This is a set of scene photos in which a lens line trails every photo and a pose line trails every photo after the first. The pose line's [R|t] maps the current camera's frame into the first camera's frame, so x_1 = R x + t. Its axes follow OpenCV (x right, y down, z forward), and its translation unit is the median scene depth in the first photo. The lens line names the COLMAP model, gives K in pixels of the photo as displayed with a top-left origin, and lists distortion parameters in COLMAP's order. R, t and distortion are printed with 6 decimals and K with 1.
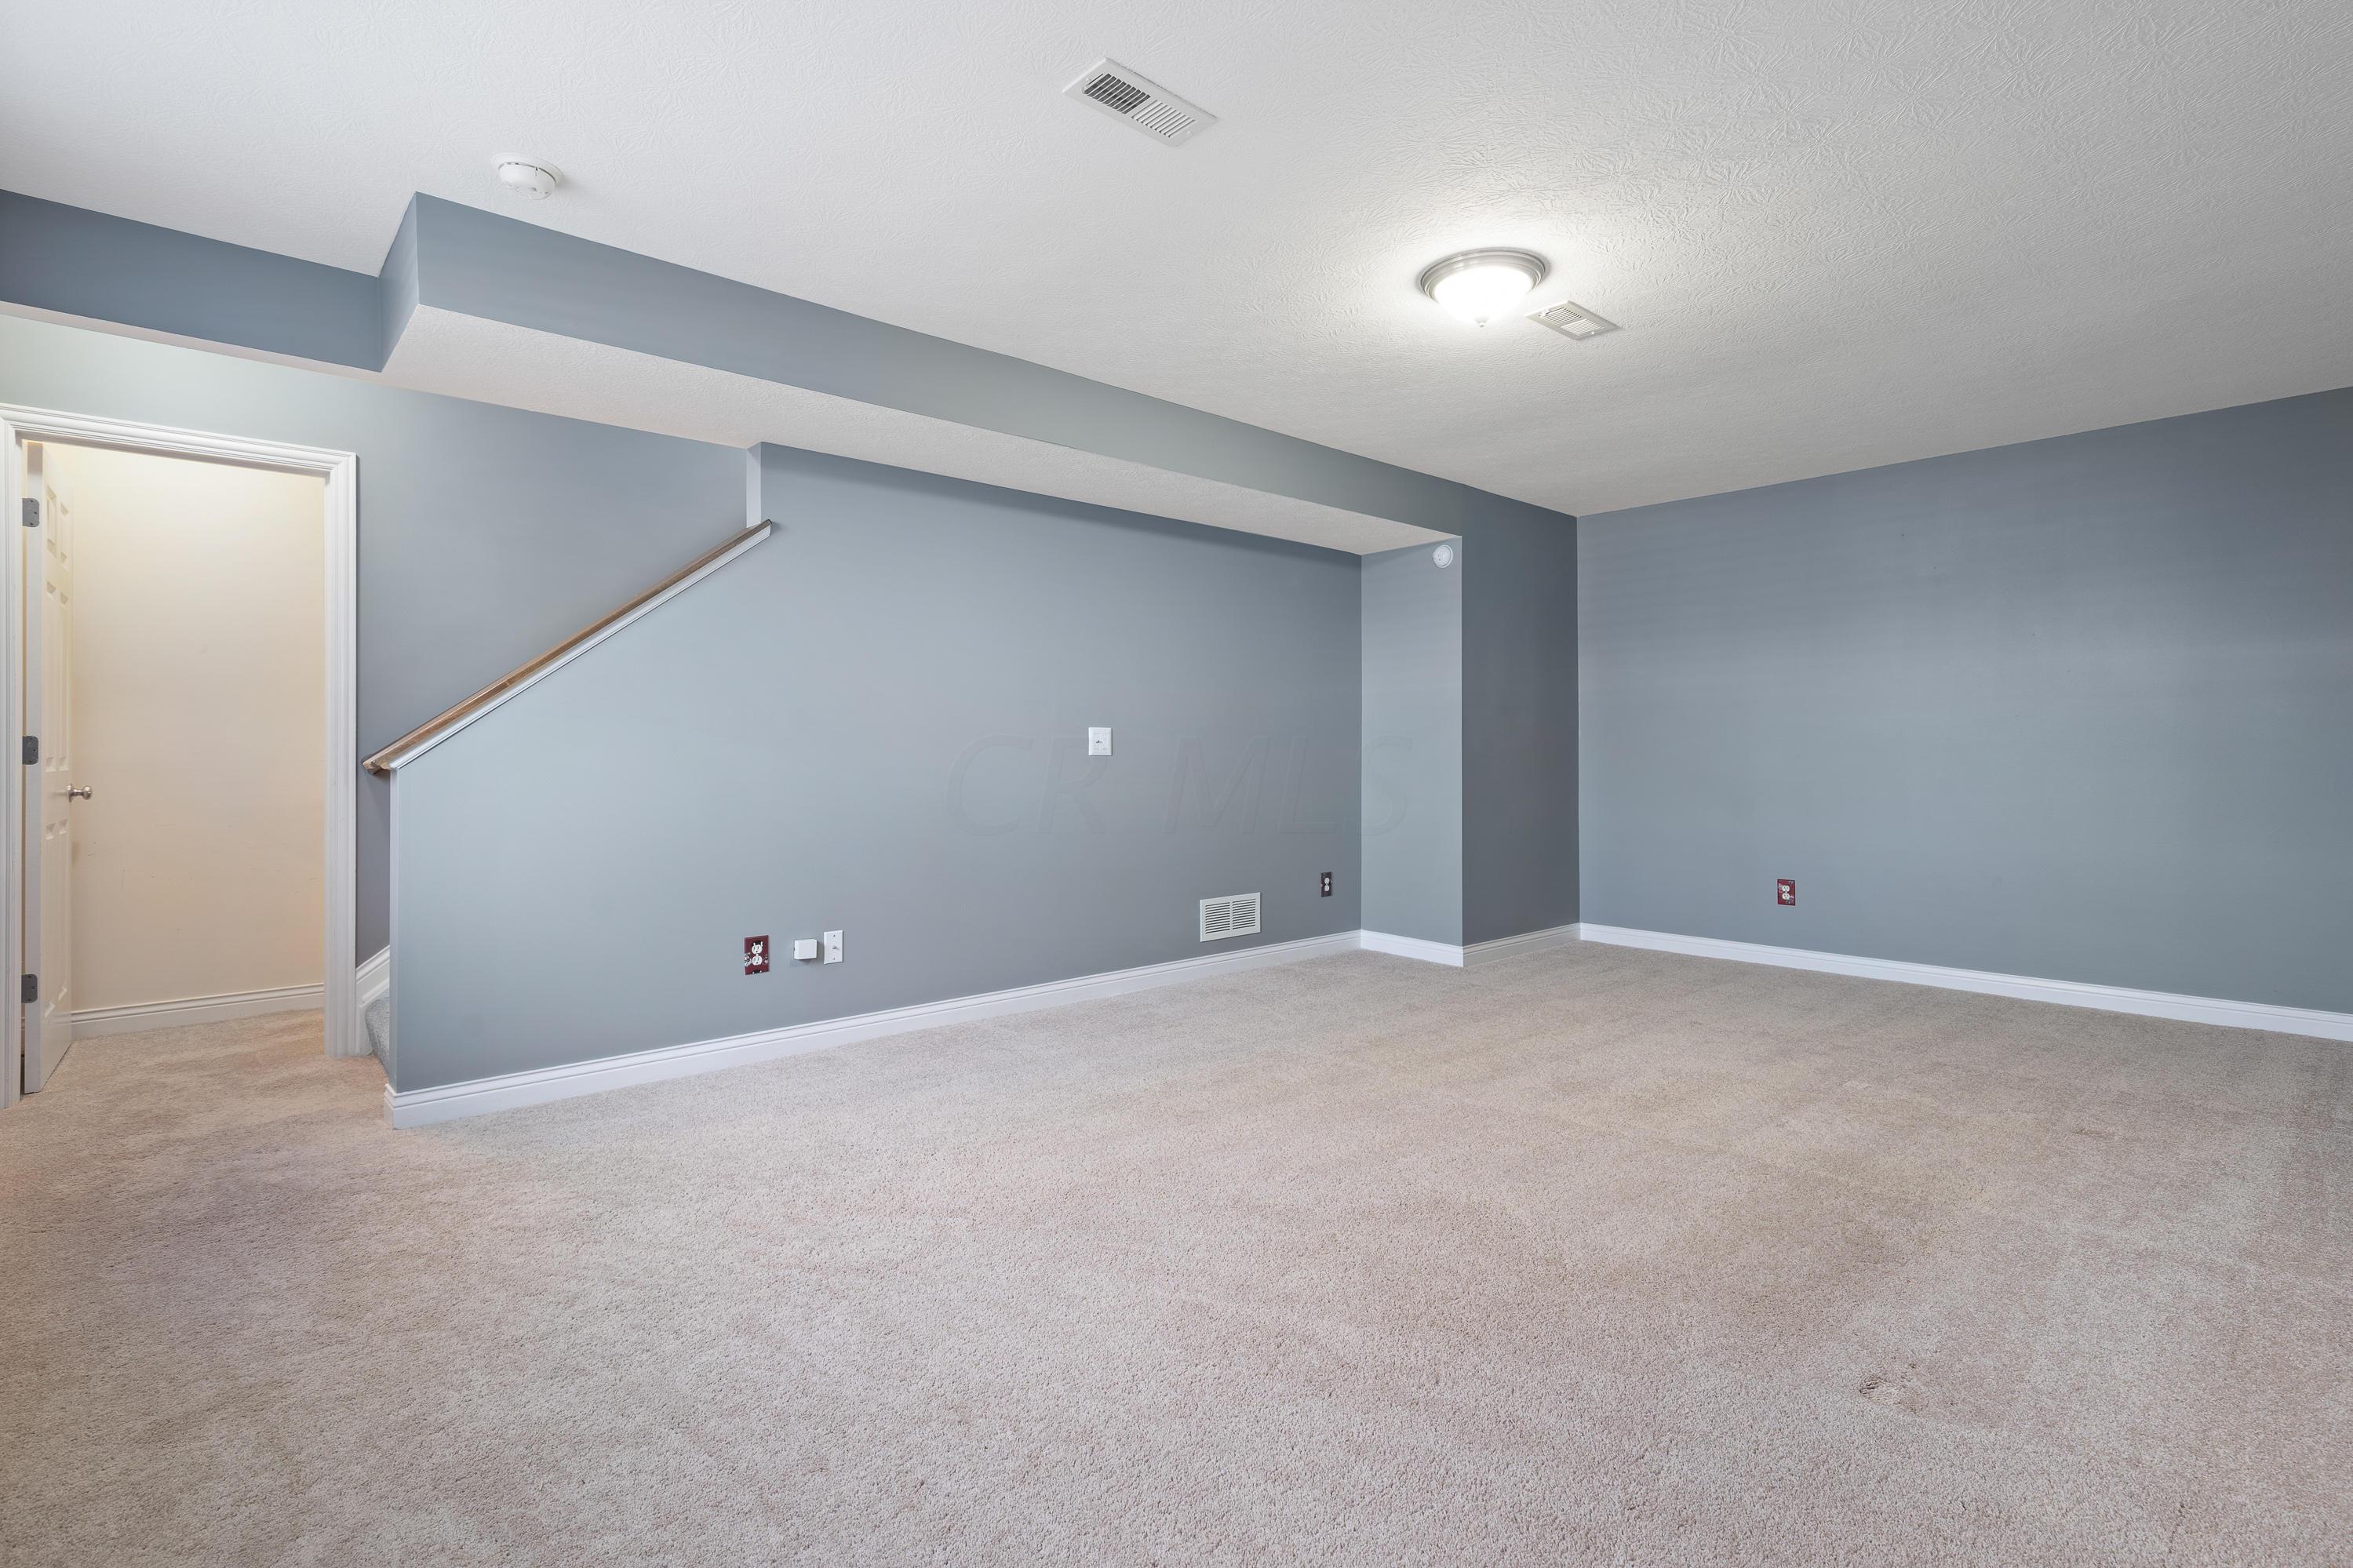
lens RADIAL K [[1111.7, 0, 1180.9], [0, 1111.7, 750.3], [0, 0, 1]] dist [0.000991, -0.000286]
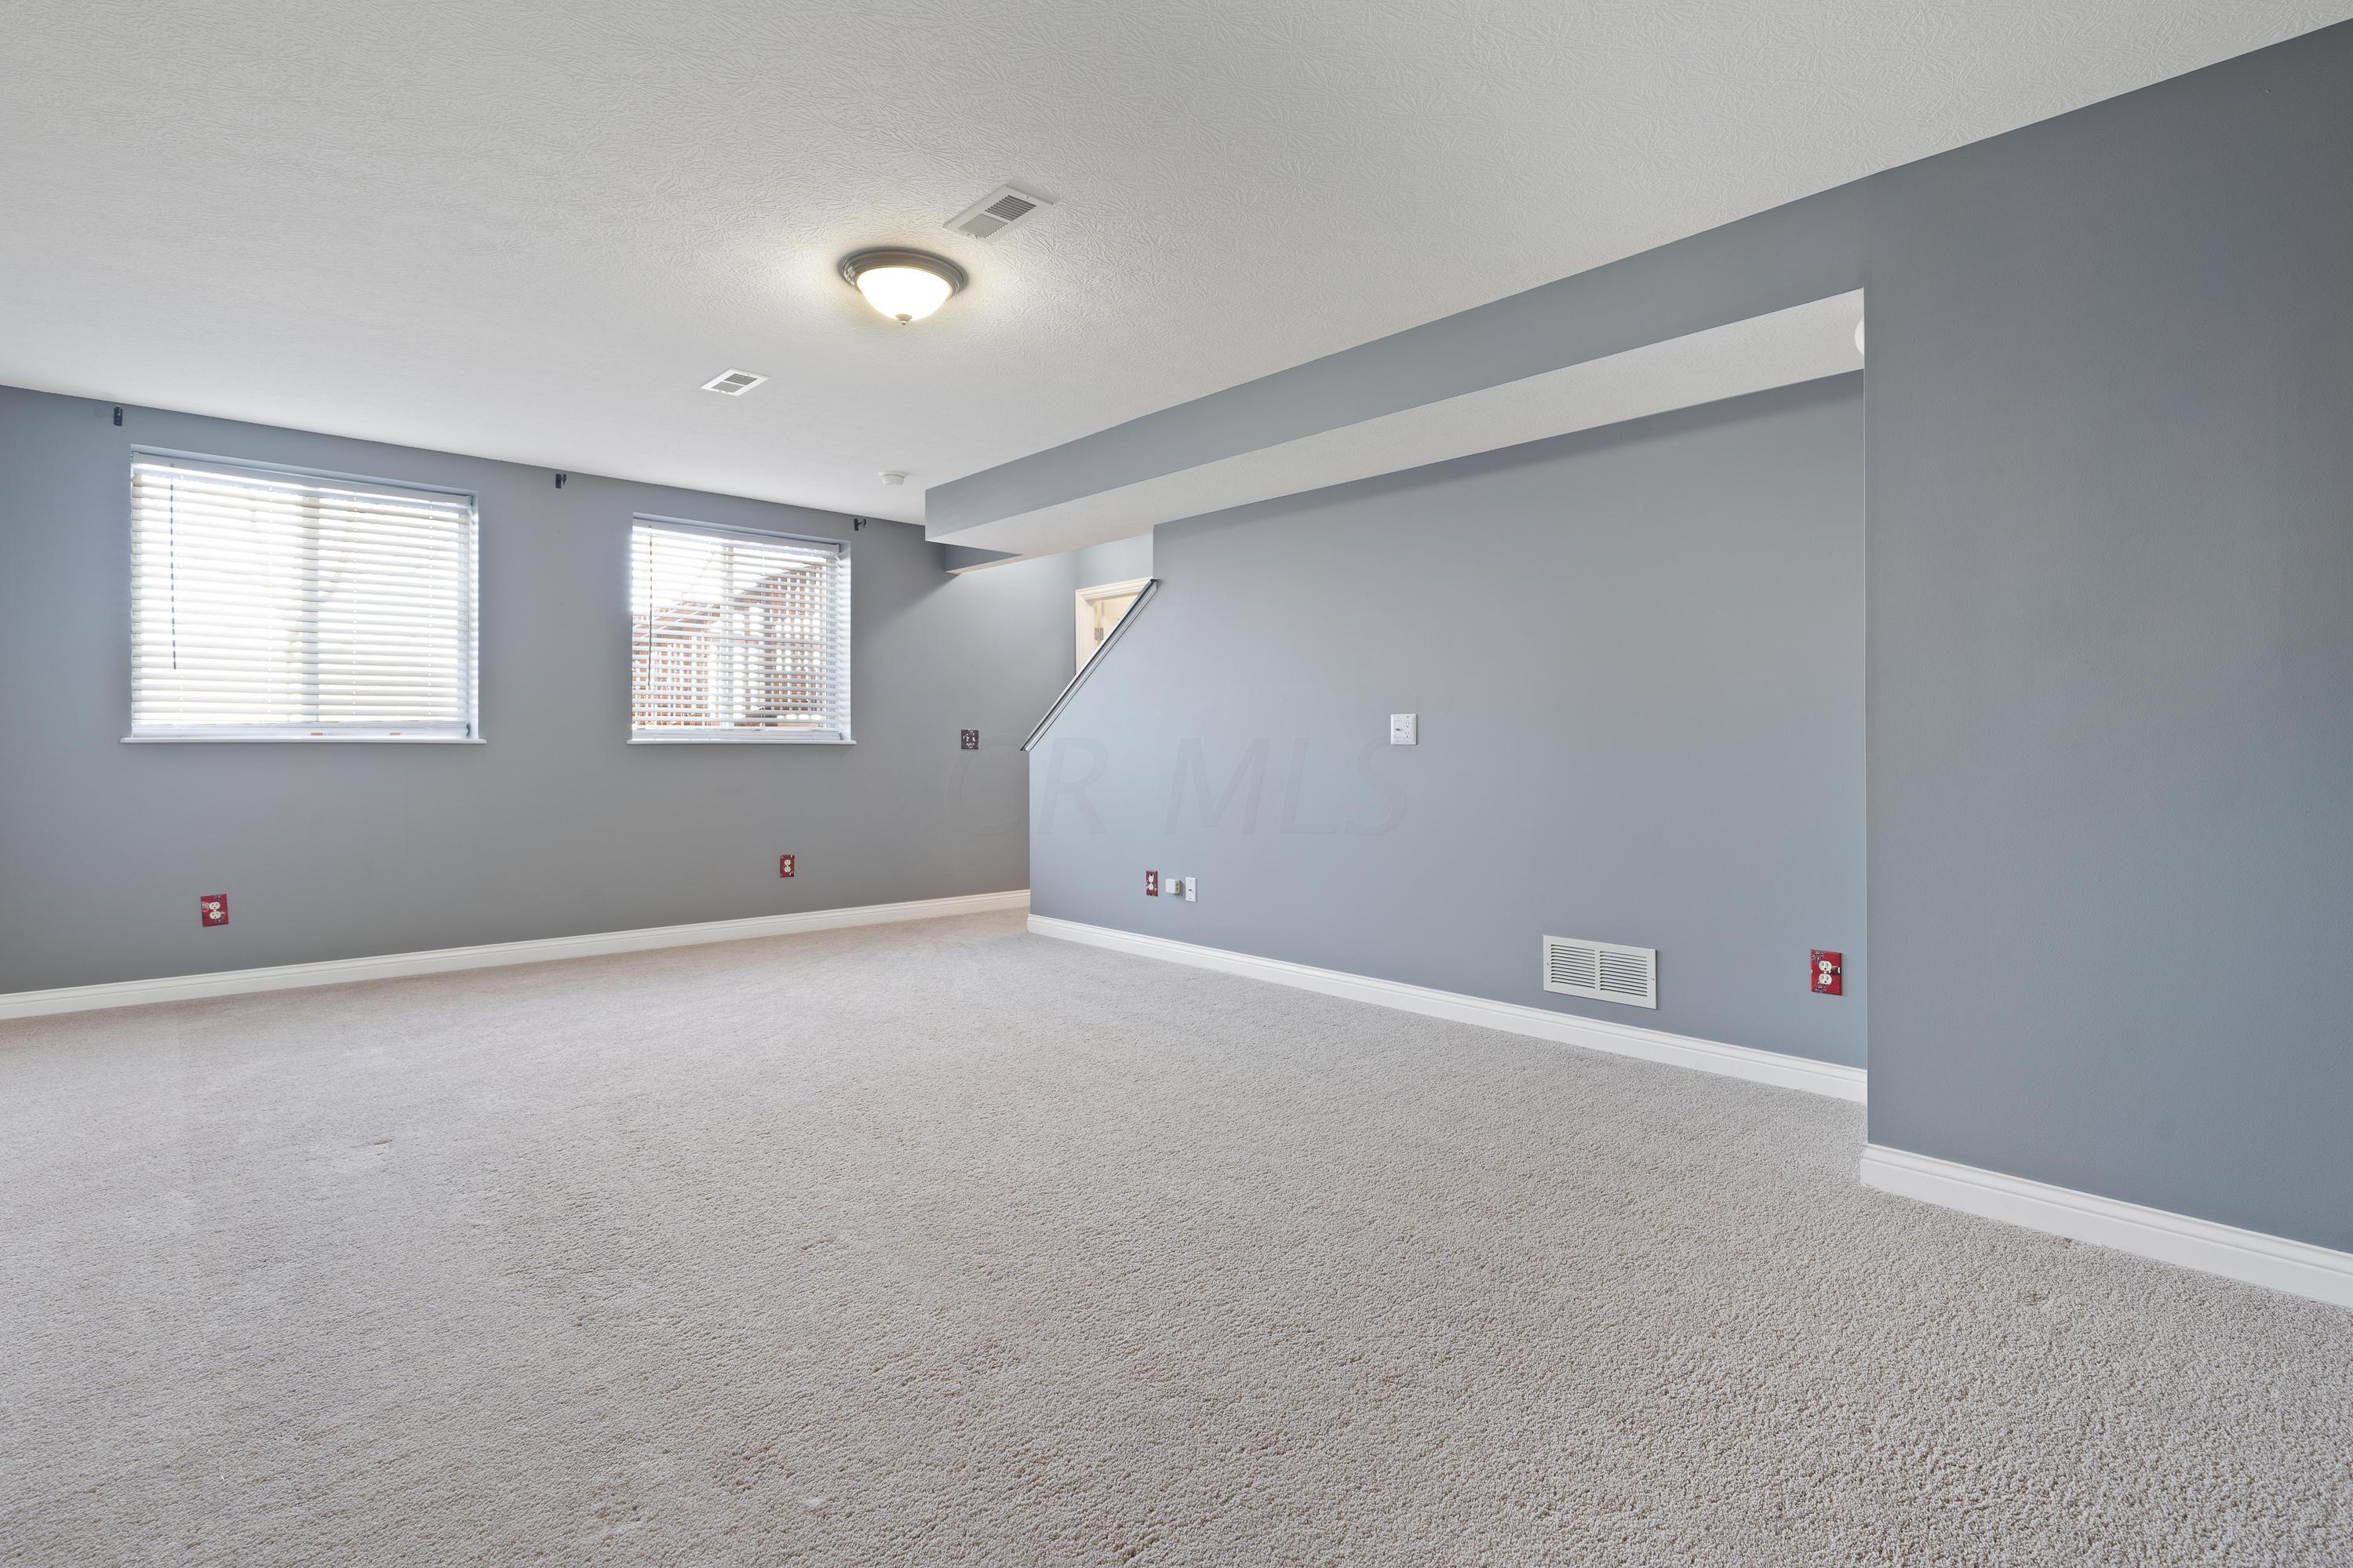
lens RADIAL K [[1111.7, 0, 1180.9], [0, 1111.7, 750.3], [0, 0, 1]] dist [0.000991, -0.000286]
pose [[0.015496, 0.000485, -0.999880, 0.837346], [0.000075, 1.000000, 0.000486, 0.009136], [0.999880, -0.000083, 0.015496, 0.804634]]
